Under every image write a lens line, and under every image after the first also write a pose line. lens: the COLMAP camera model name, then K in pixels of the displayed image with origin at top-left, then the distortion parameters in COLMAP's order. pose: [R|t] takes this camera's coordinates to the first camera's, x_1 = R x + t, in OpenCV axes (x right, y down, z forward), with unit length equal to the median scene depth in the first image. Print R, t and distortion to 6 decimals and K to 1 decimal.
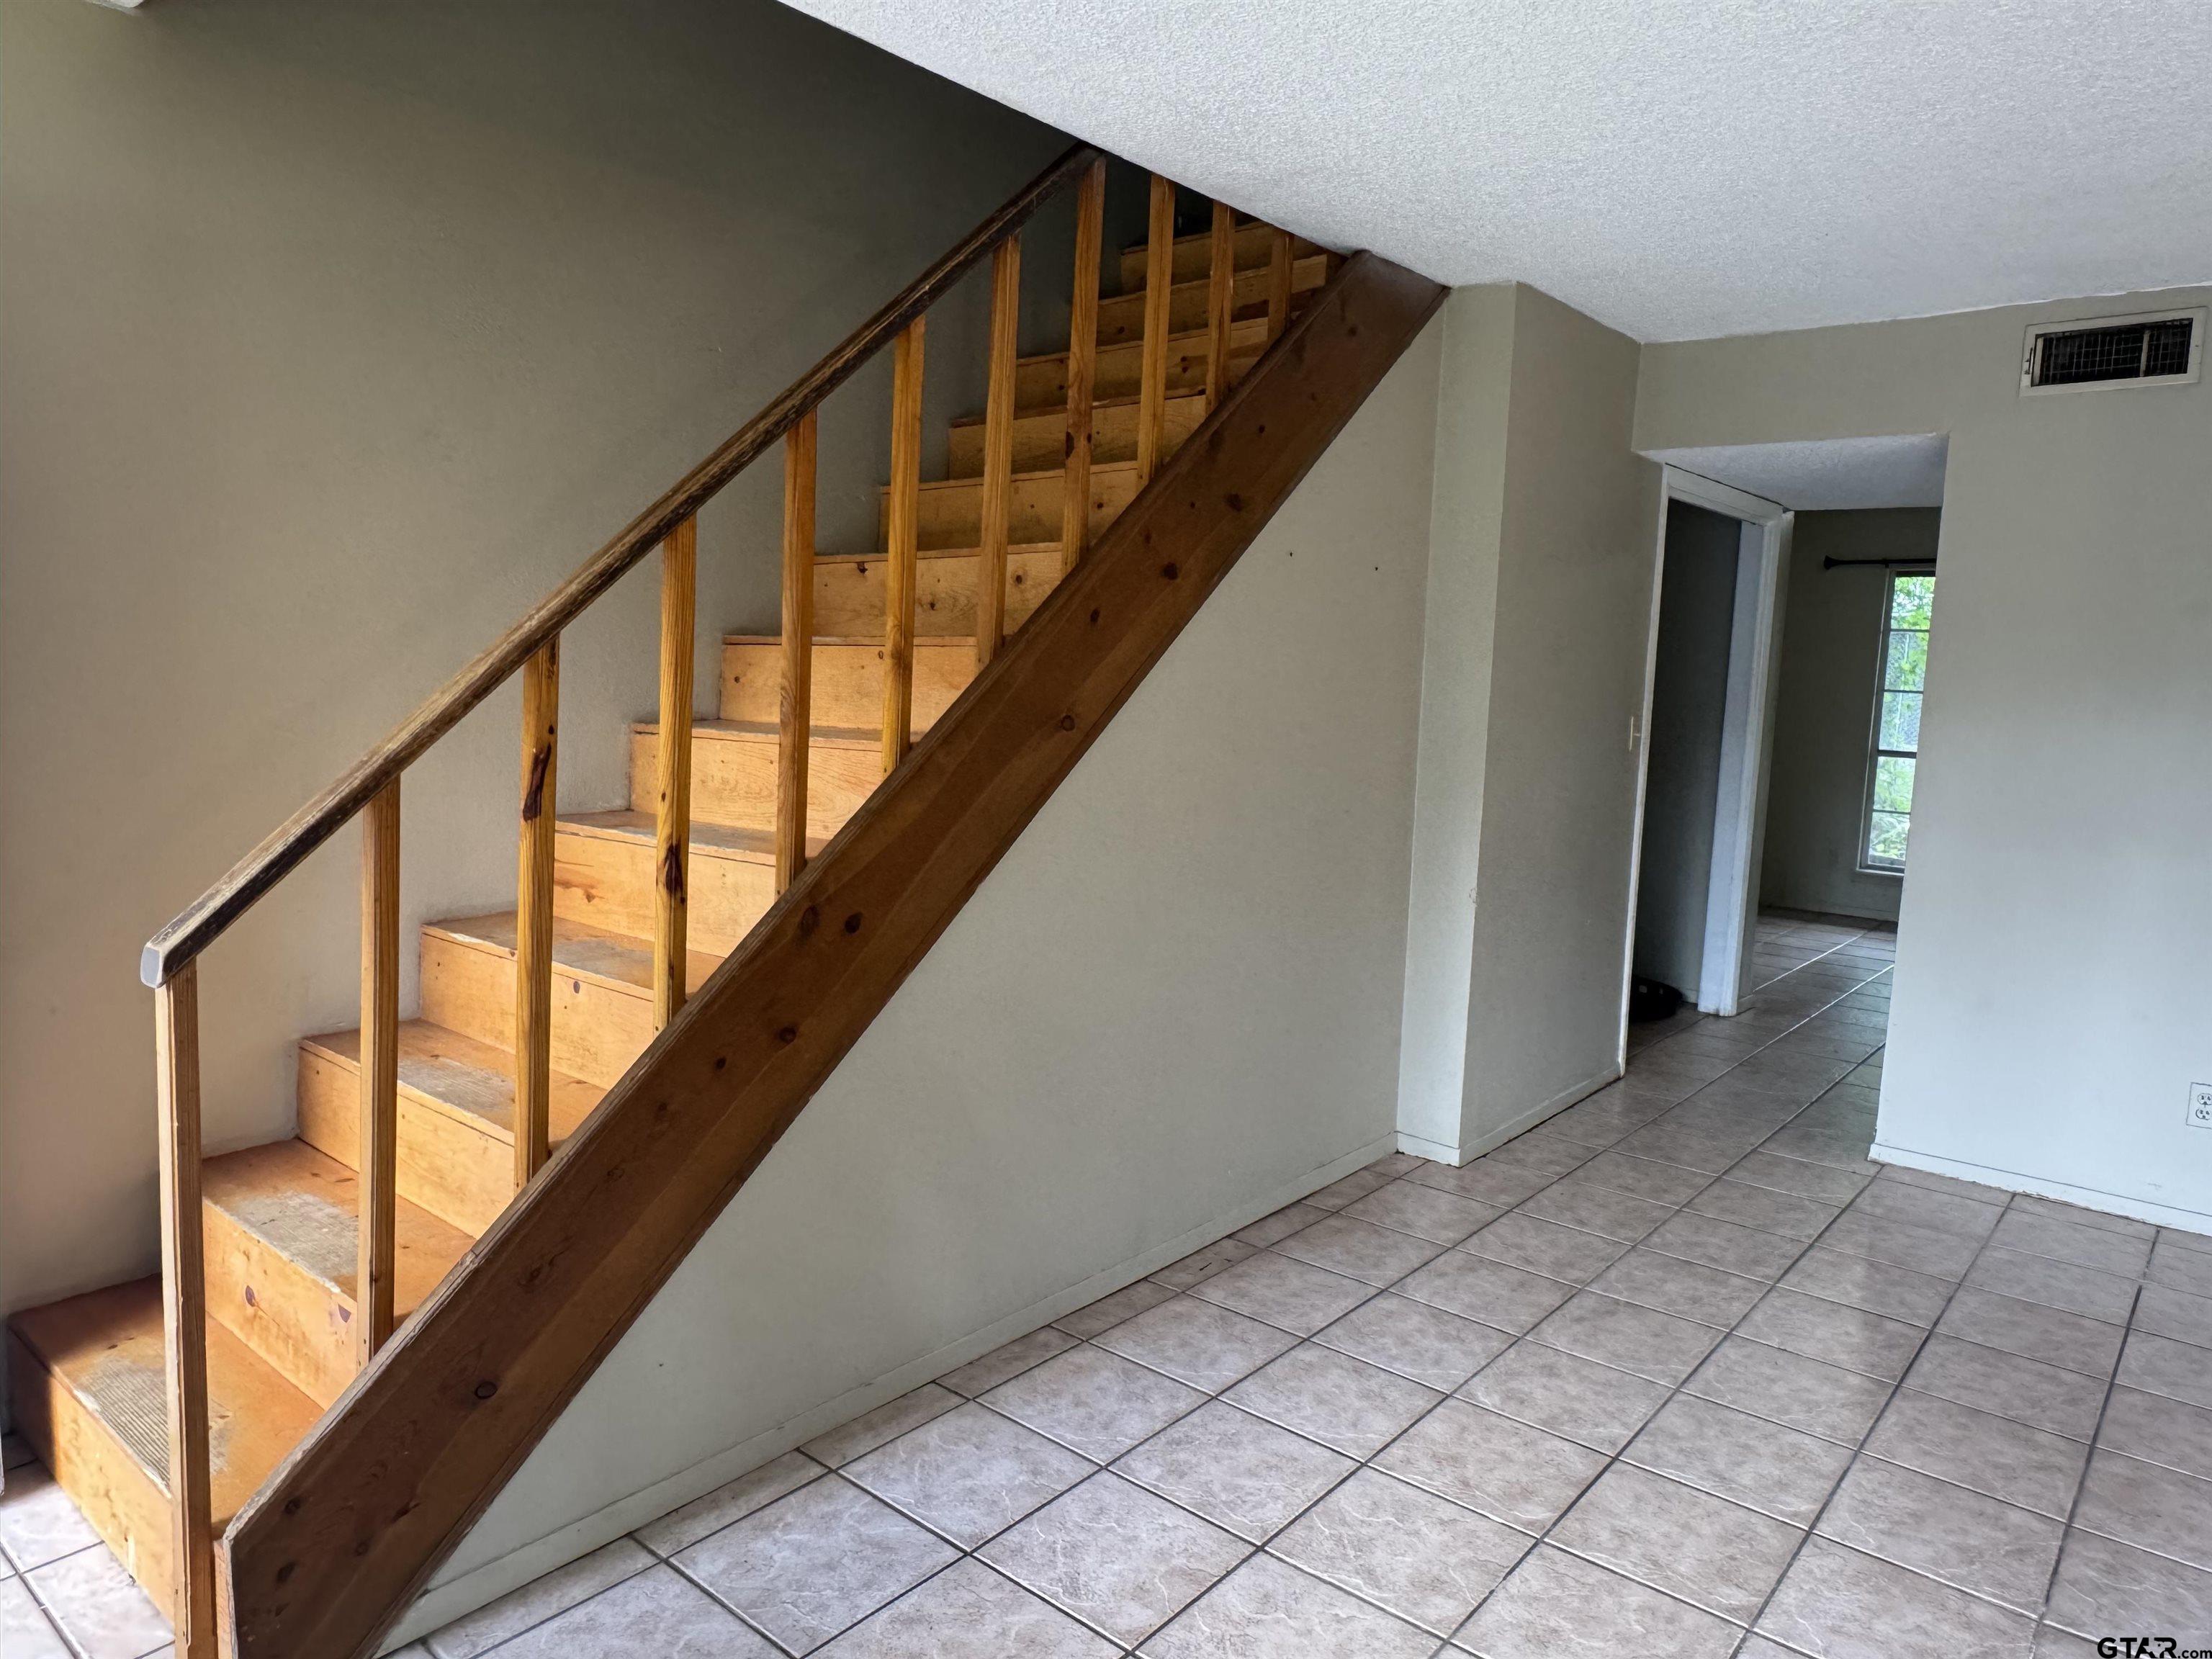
lens RADIAL K [[1460.2, 0, 1117.4], [0, 1460.2, 821.6], [0, 0, 1]] dist [-0.011611, 0.012192]
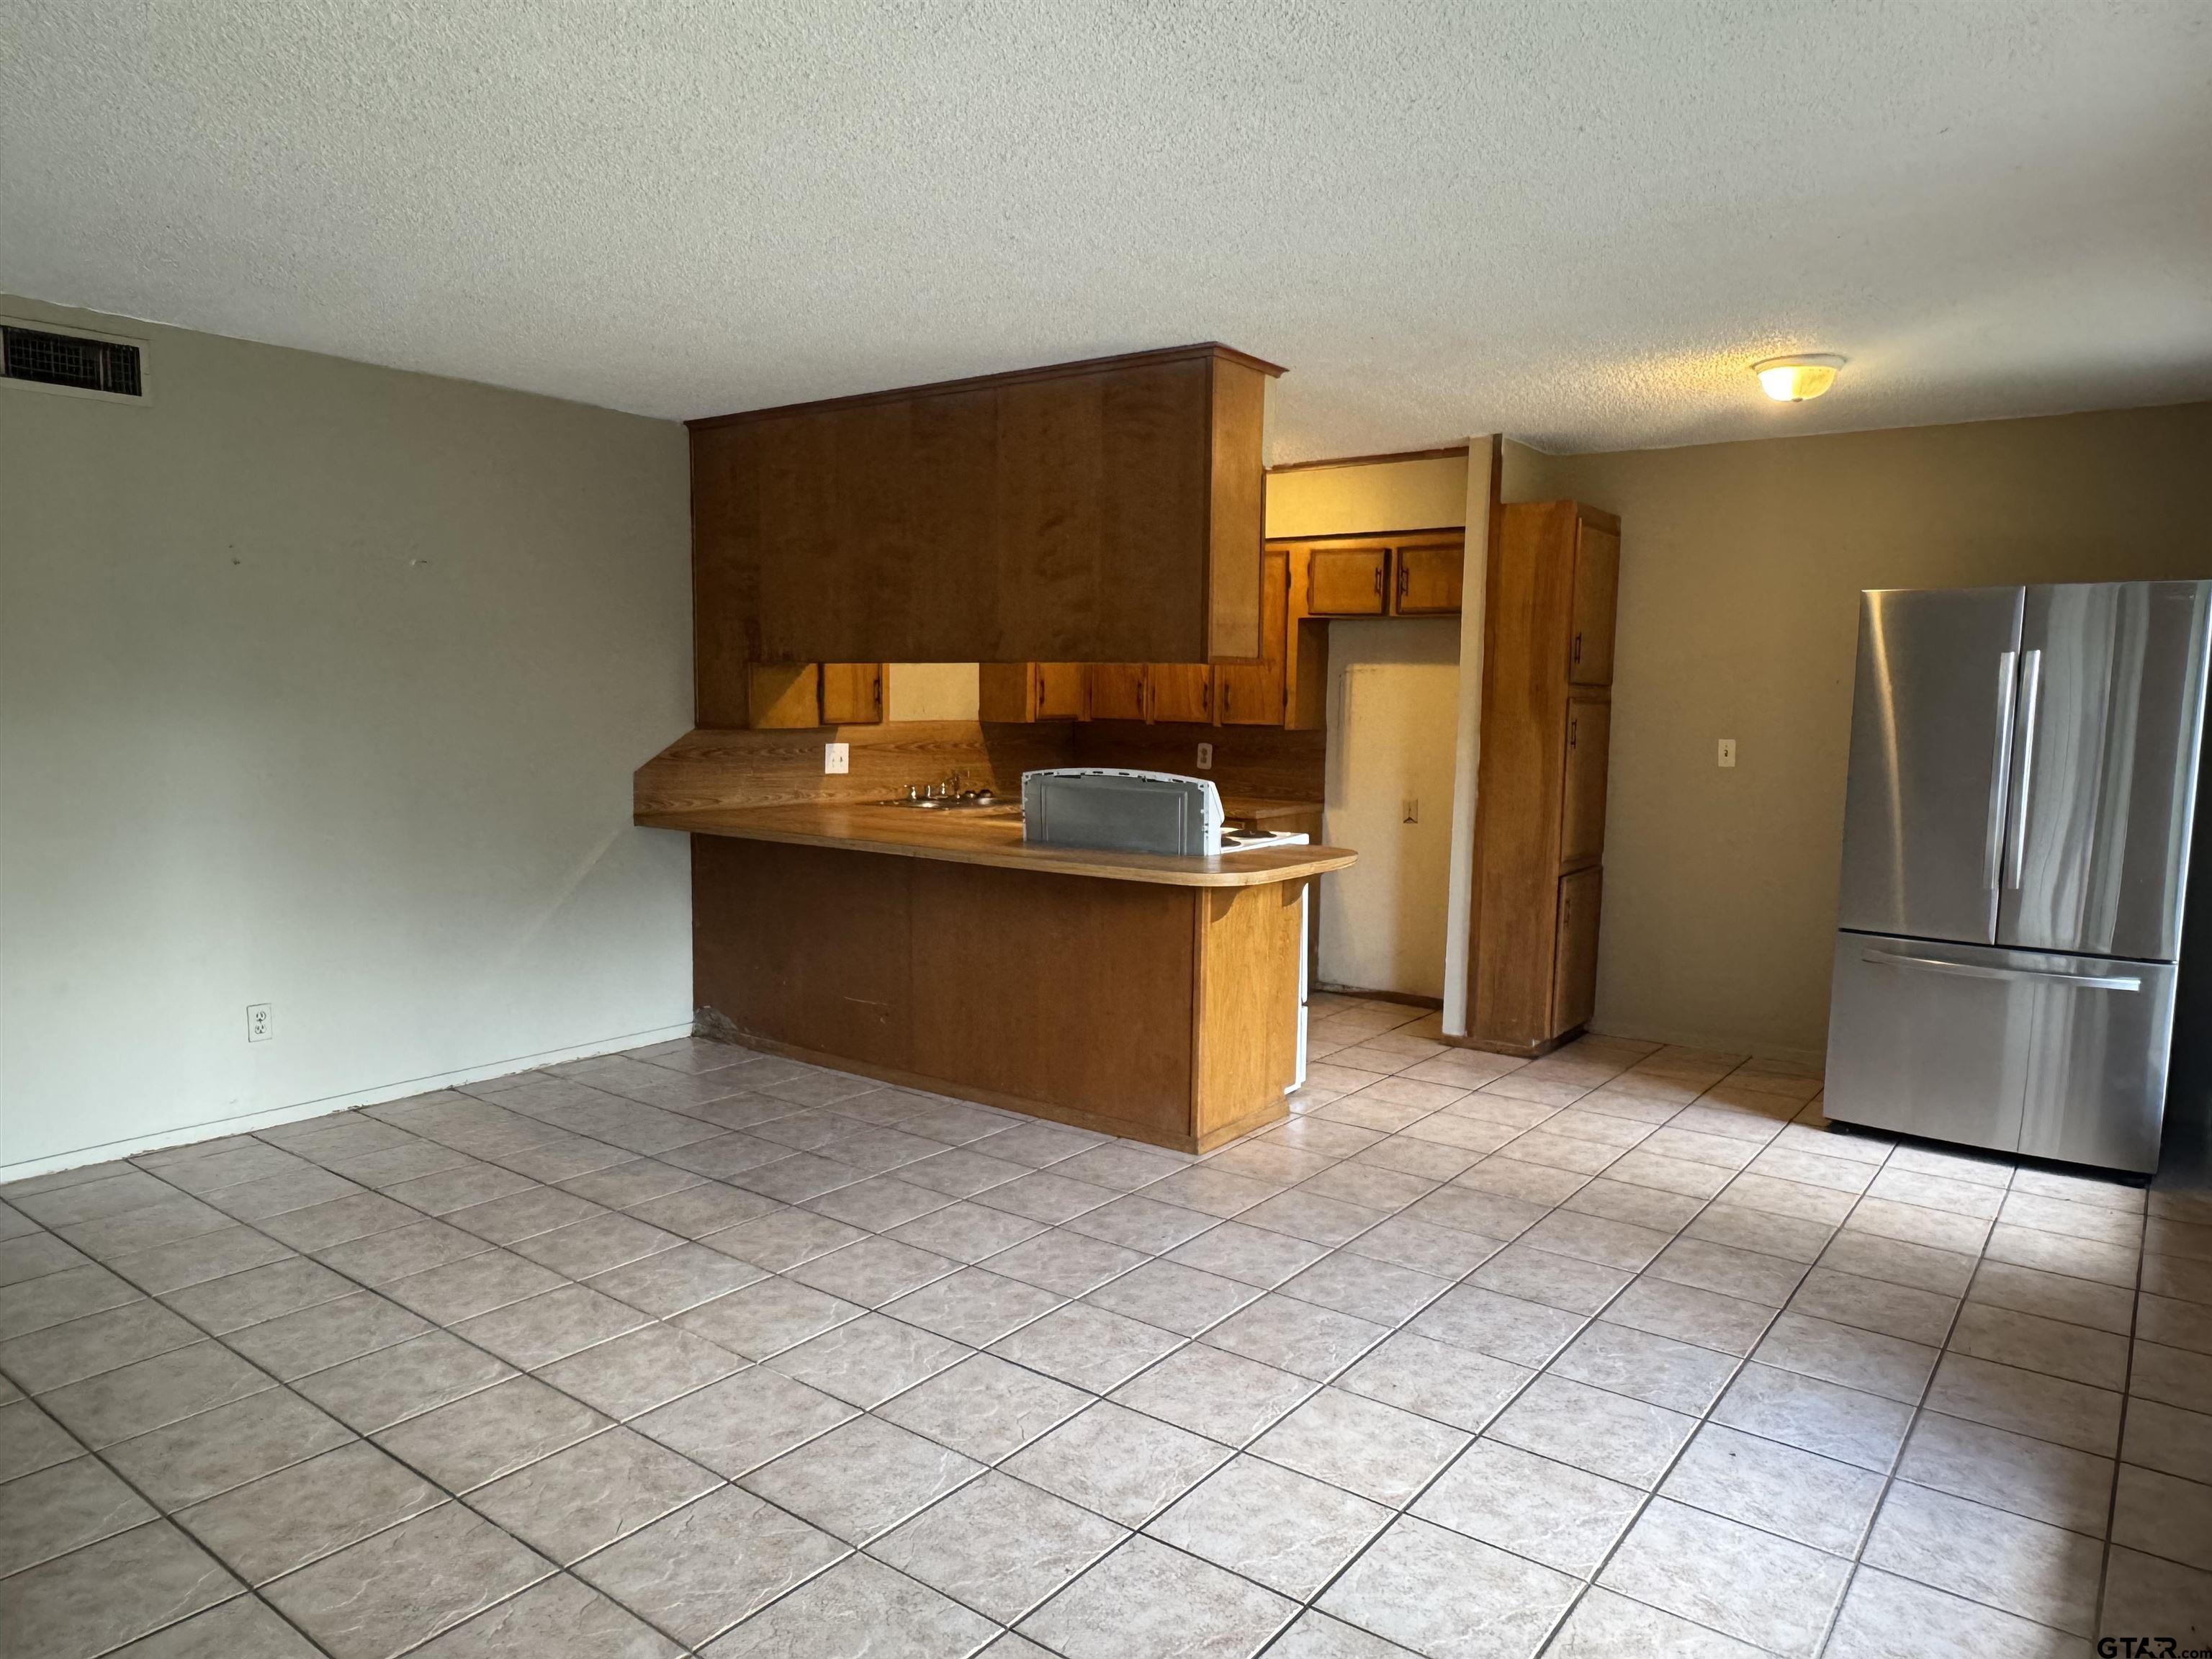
lens RADIAL K [[1460.2, 0, 1118.4], [0, 1460.2, 837.7], [0, 0, 1]] dist [-0.011611, 0.012192]
pose [[-0.046462, -0.136768, 0.989513, -0.595138], [0.098173, 0.985162, 0.140776, -0.071728], [-0.994084, 0.103684, -0.032345, 0.412053]]
